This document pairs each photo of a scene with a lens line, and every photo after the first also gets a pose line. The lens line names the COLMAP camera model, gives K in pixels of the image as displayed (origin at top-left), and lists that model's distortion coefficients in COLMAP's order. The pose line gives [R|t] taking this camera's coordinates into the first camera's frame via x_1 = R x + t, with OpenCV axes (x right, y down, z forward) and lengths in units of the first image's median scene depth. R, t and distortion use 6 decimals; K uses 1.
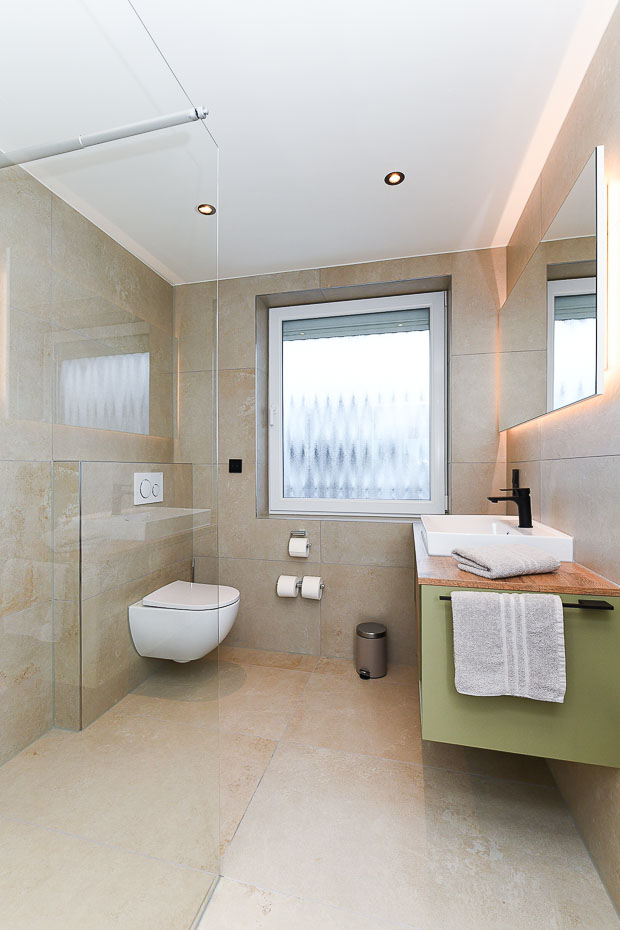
lens RADIAL K [[426.1, 0, 308.1], [0, 426.1, 467.5], [0, 0, 1]] dist [0.003805, -0.000522]
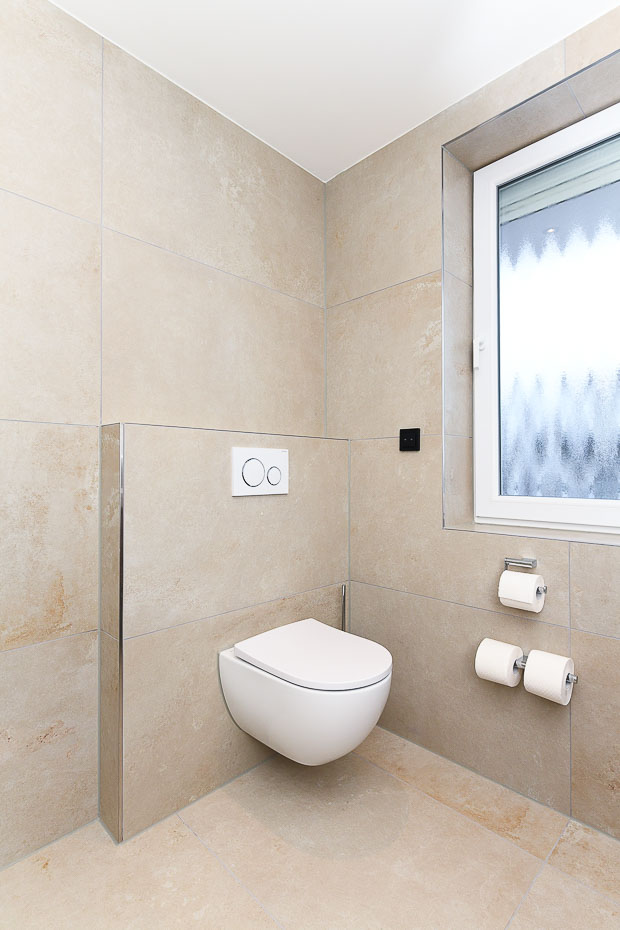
lens RADIAL K [[462.0, 0, 309.3], [0, 462.0, 467.4], [0, 0, 1]] dist [0.002288, -0.002965]
pose [[0.854073, -0.005399, -0.520125, 0.056246], [0.003069, 0.999981, -0.005341, 0.044670], [0.520144, 0.002965, 0.854073, 0.426246]]
